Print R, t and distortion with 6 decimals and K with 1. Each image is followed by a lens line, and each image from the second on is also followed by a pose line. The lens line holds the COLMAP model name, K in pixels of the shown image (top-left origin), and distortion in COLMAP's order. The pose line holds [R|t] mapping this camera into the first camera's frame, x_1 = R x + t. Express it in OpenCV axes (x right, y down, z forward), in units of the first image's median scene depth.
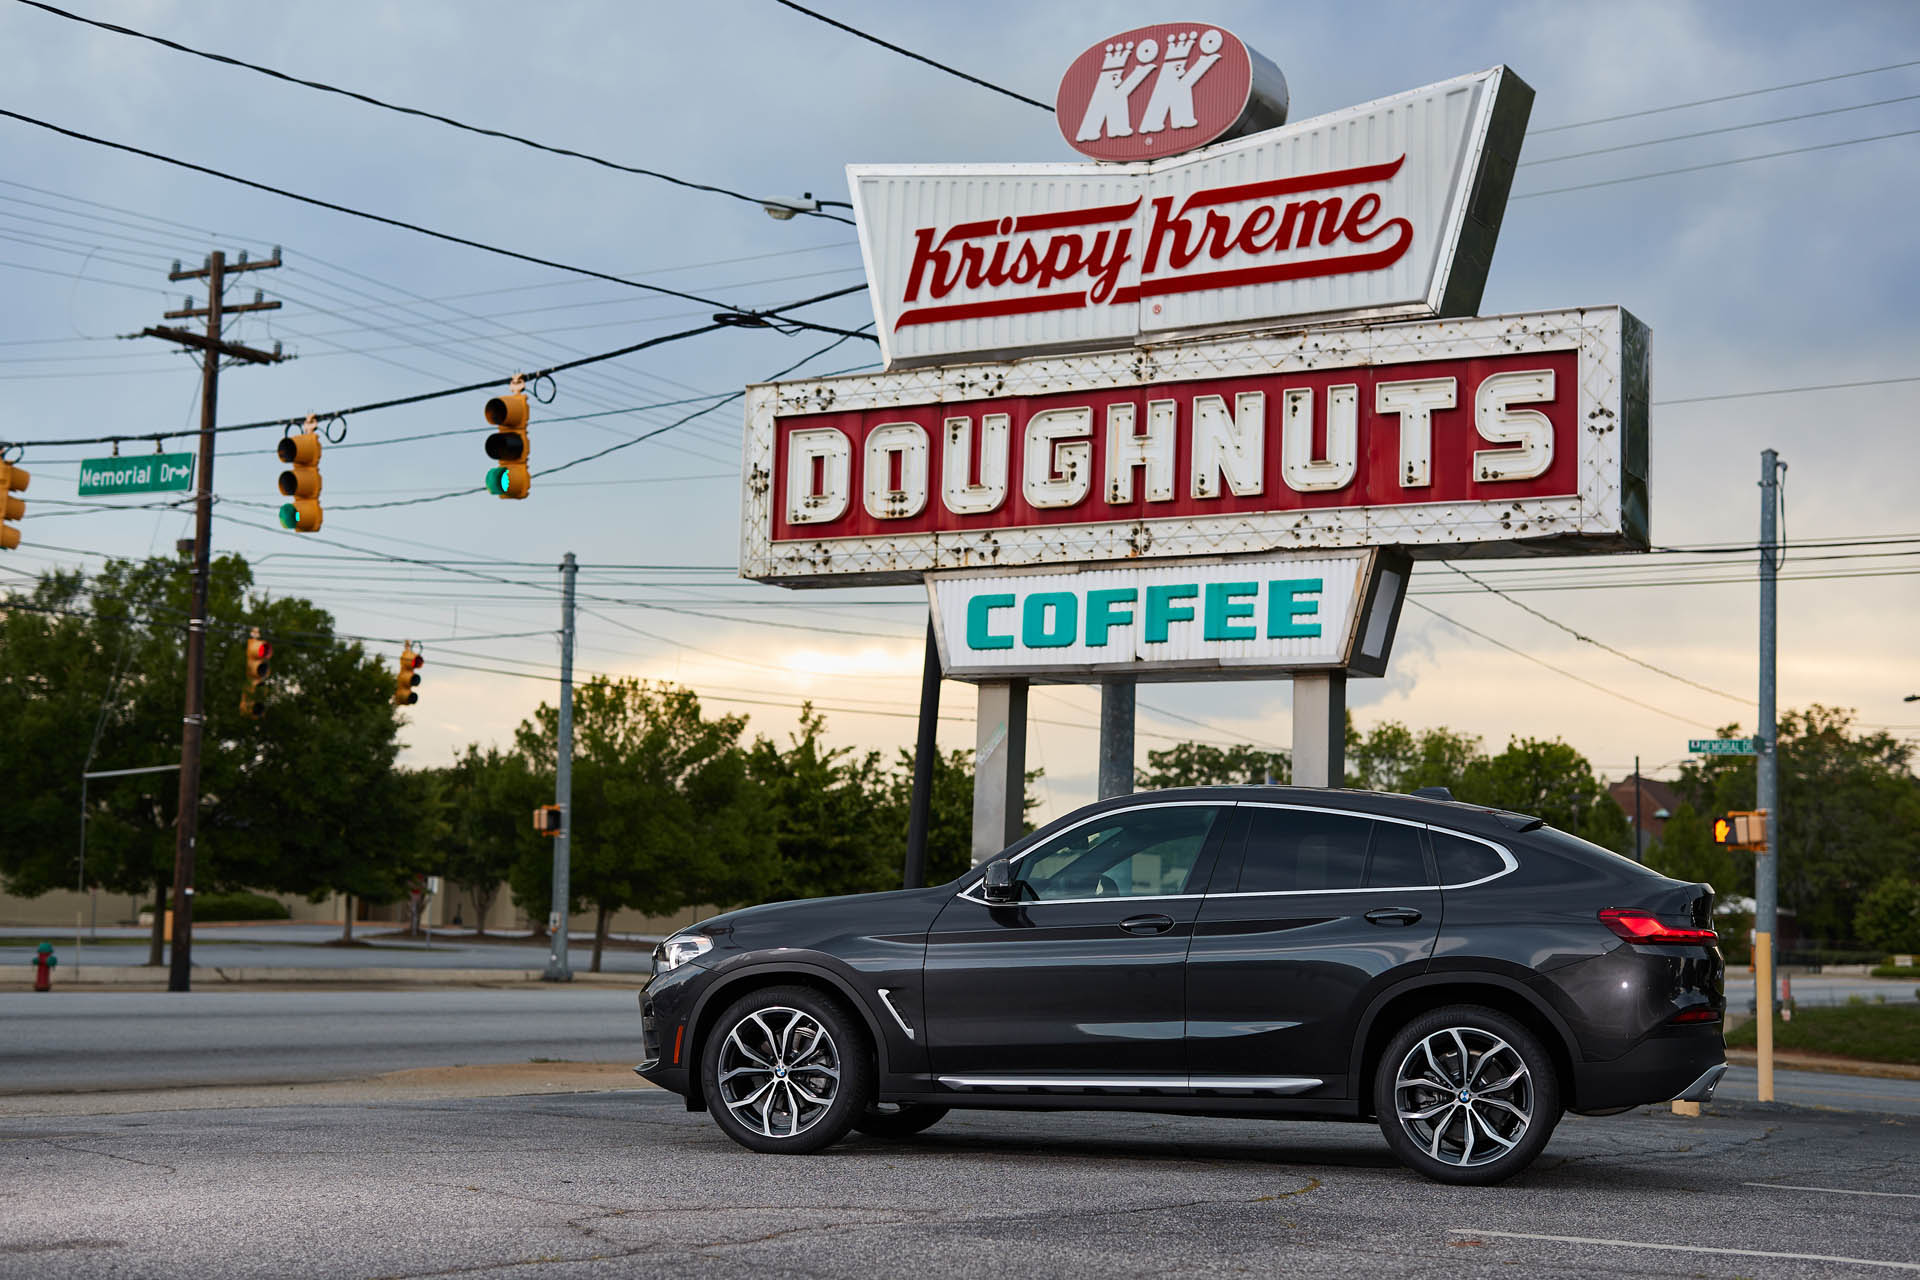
lens RADIAL K [[2817.5, 0, 960.0], [0, 2817.5, 640.0], [0, 0, 1]] dist [0.013017, 0.092378]
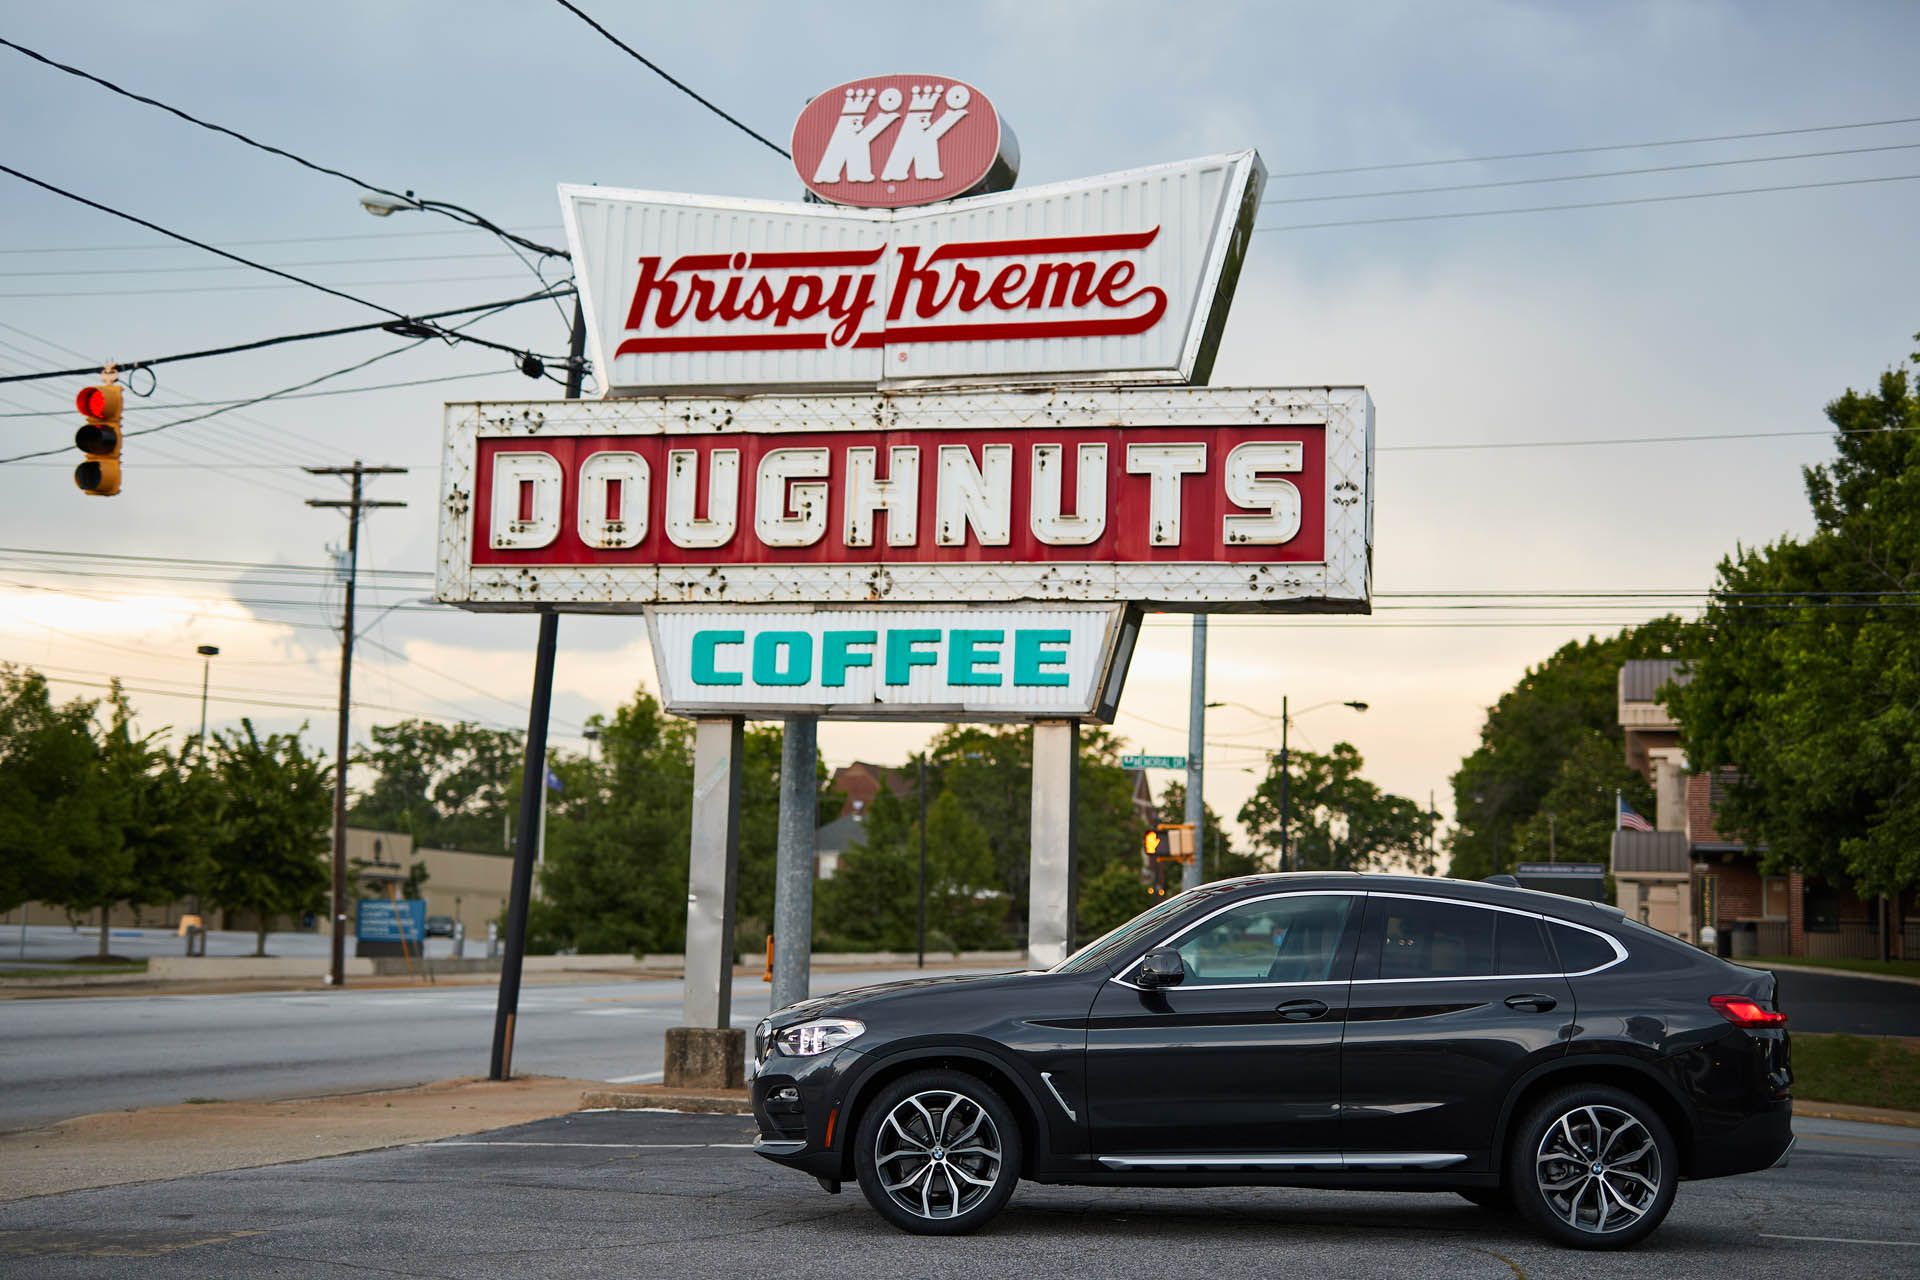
lens RADIAL K [[2840.5, 0, 960.0], [0, 2840.5, 640.0], [0, 0, 1]] dist [0.014695, 0.228888]
pose [[0.958540, 0.029926, 0.283383, -0.195026], [-0.032628, 0.999456, 0.004818, -0.020592], [-0.283085, -0.013864, 0.958995, 0.010048]]
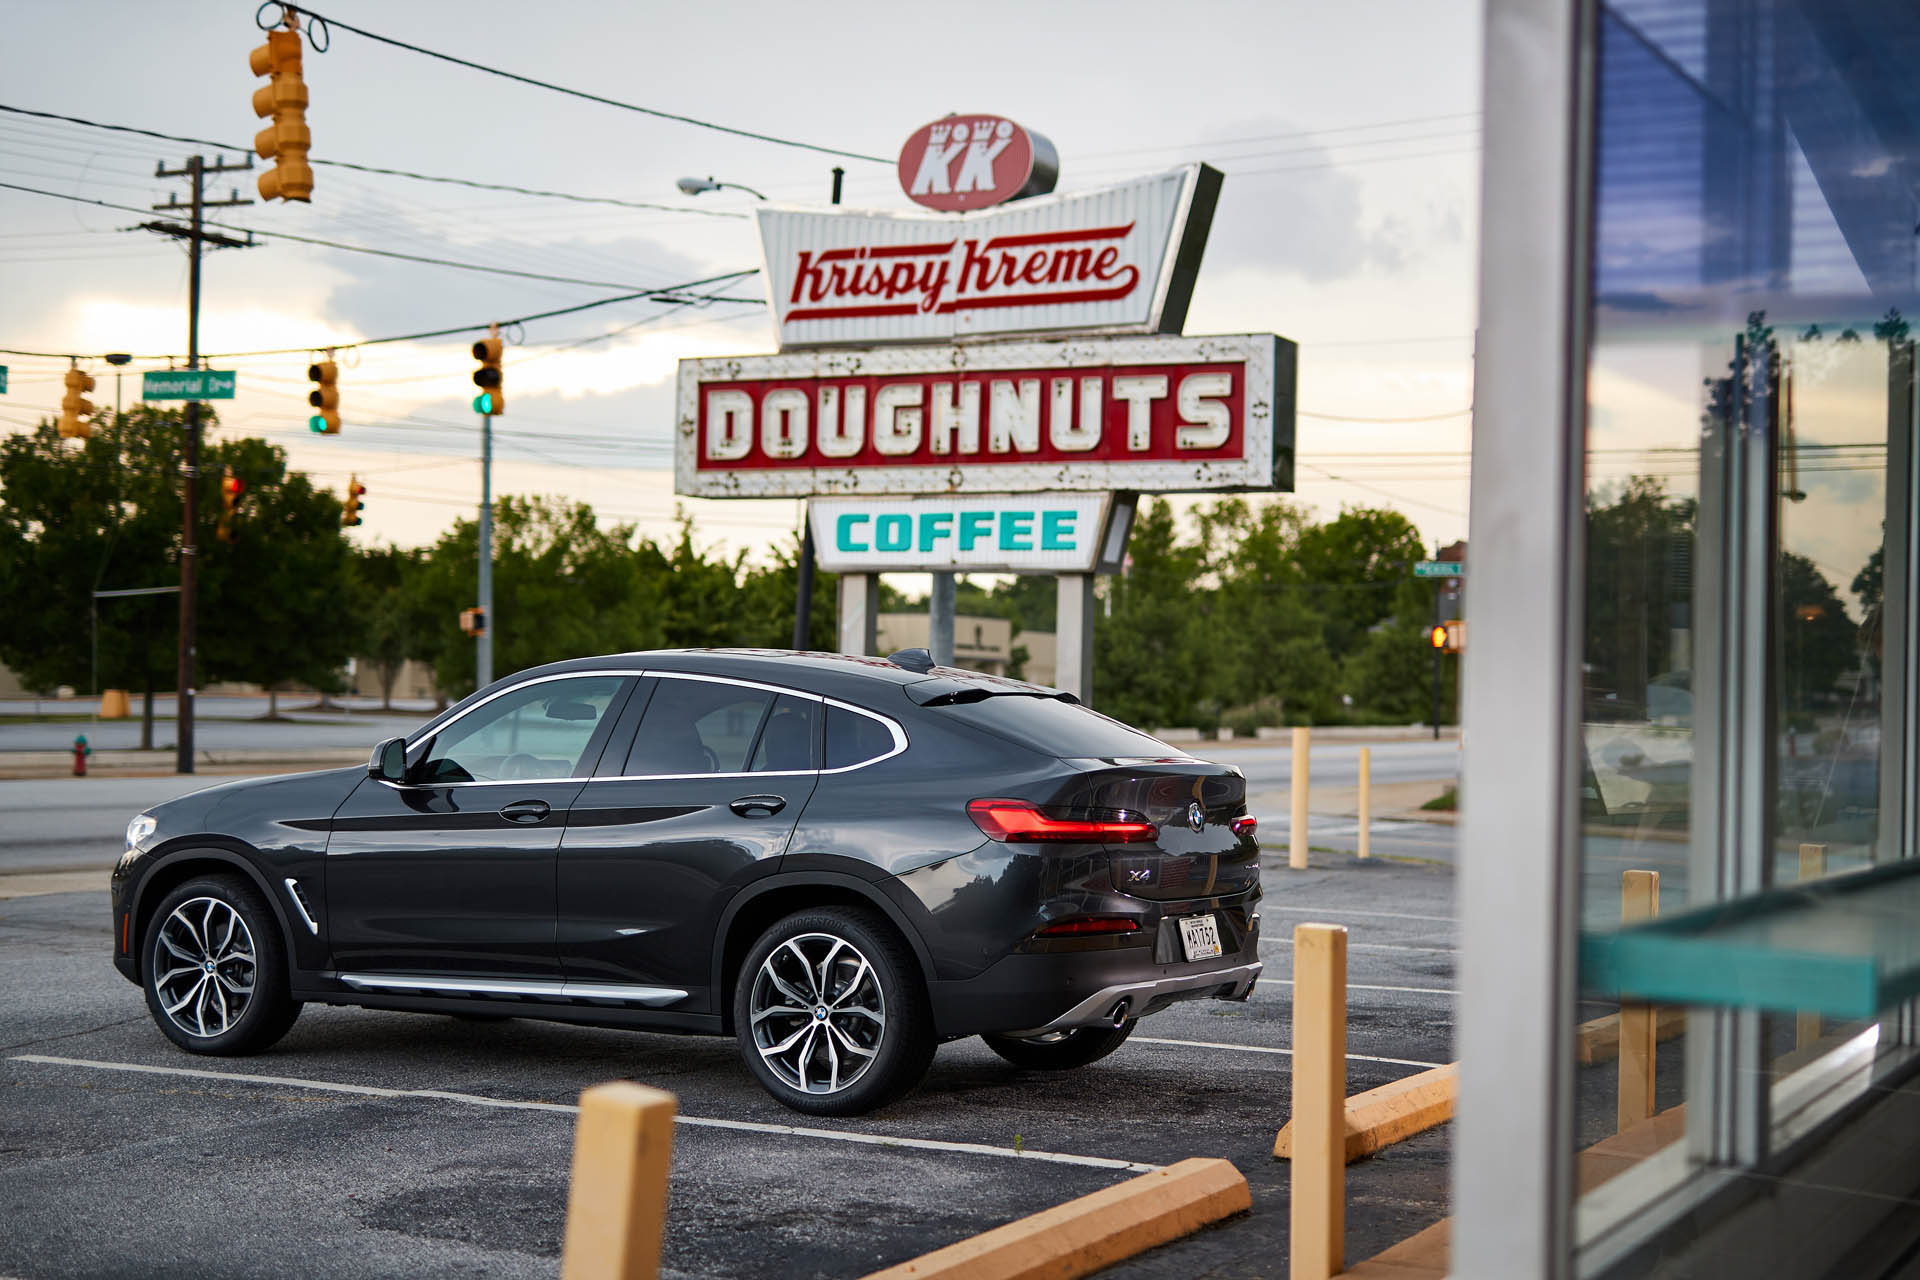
lens RADIAL K [[2840.5, 0, 960.0], [0, 2840.5, 640.0], [0, 0, 1]] dist [0.014695, 0.228888]
pose [[0.998763, -0.005379, 0.049441, -0.006488], [0.000986, 0.996080, 0.088454, -0.081309], [-0.049723, -0.088296, 0.994852, -0.457761]]
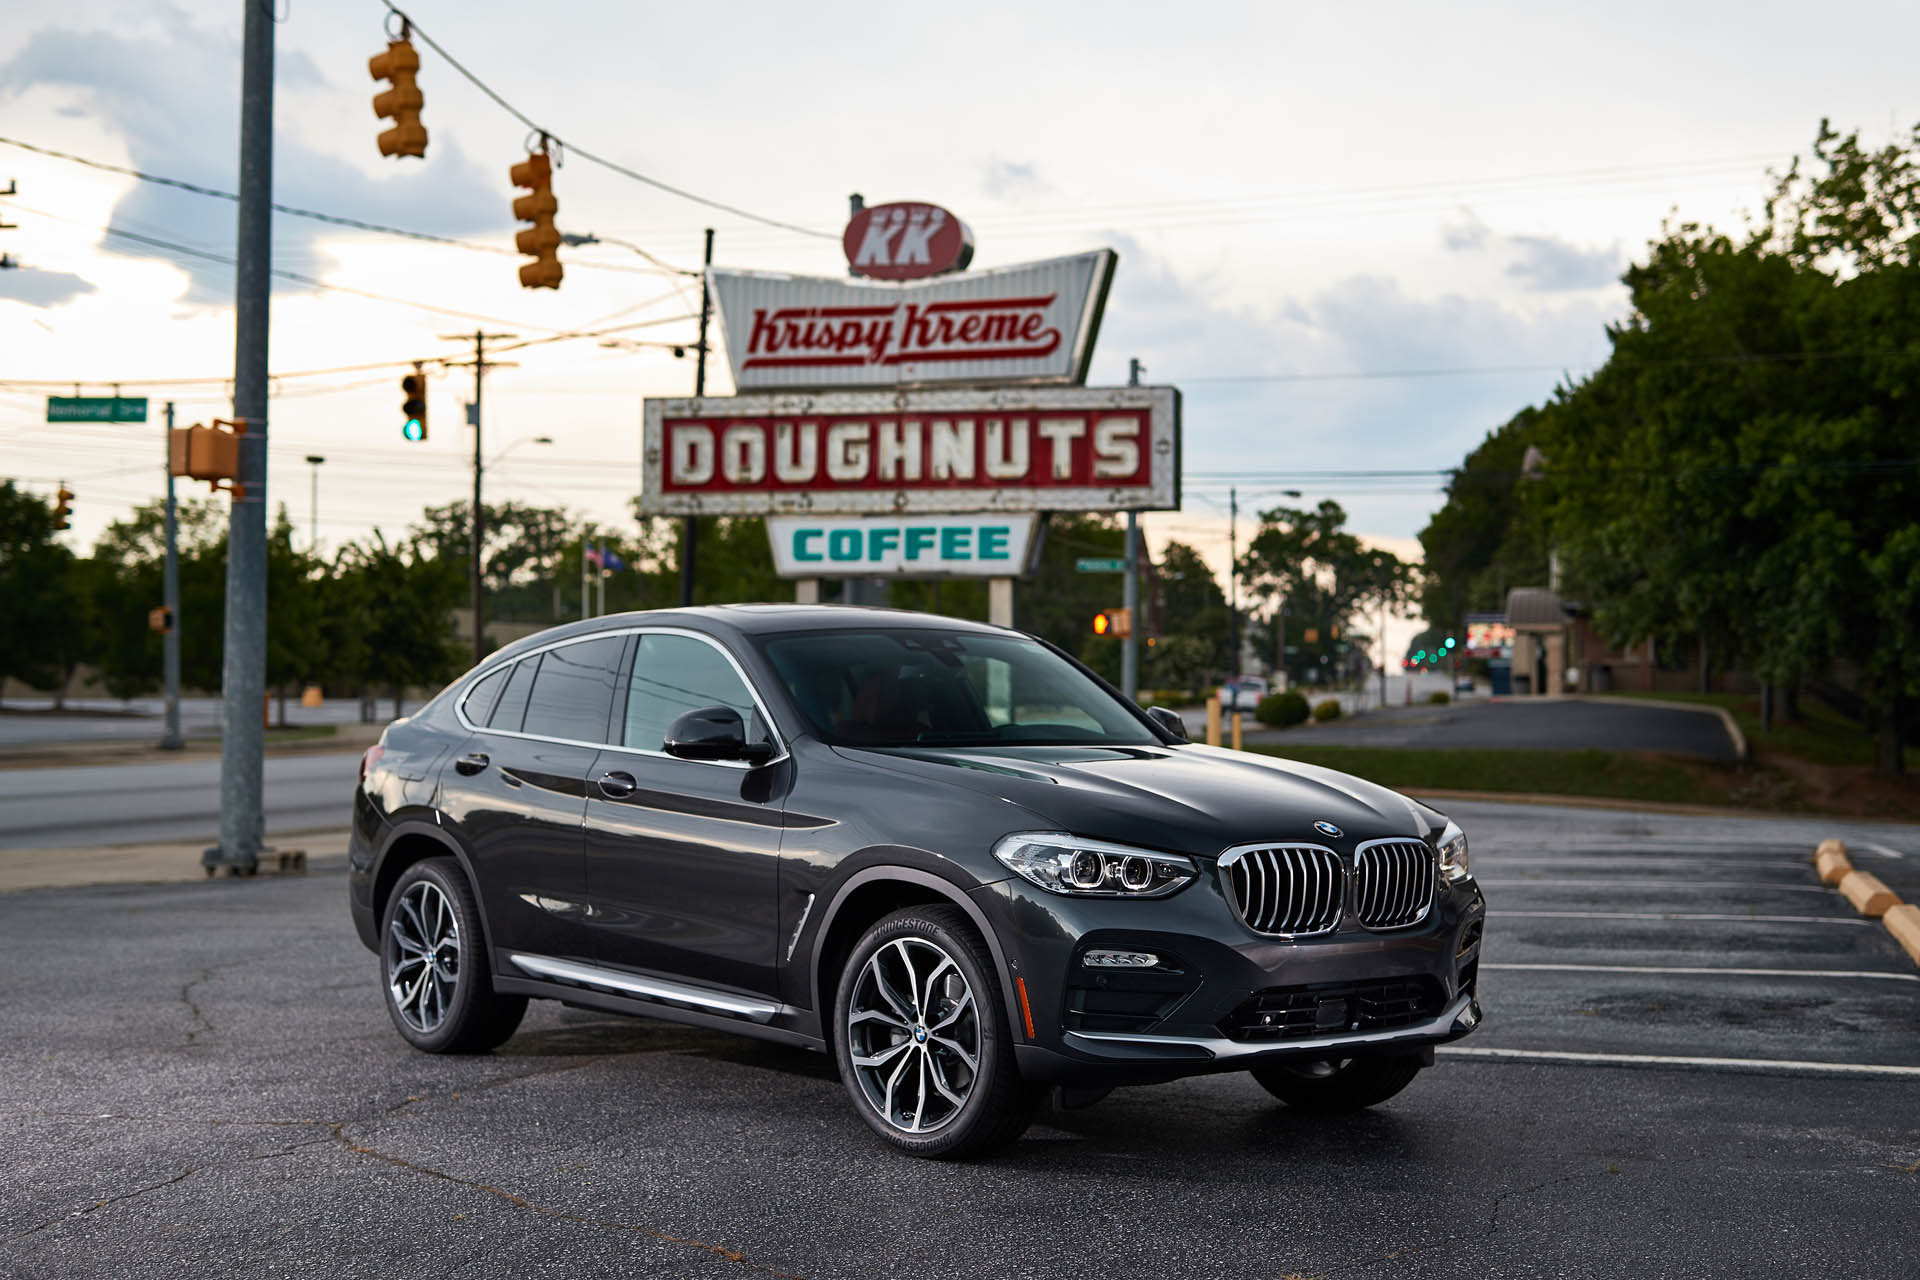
lens RADIAL K [[2817.5, 0, 960.0], [0, 2817.5, 640.0], [0, 0, 1]] dist [0.013017, 0.092378]
pose [[0.960324, -0.018799, 0.278251, -0.388320], [-0.007333, 0.995678, 0.092579, -0.111025], [-0.278789, -0.090946, 0.956036, -0.698596]]
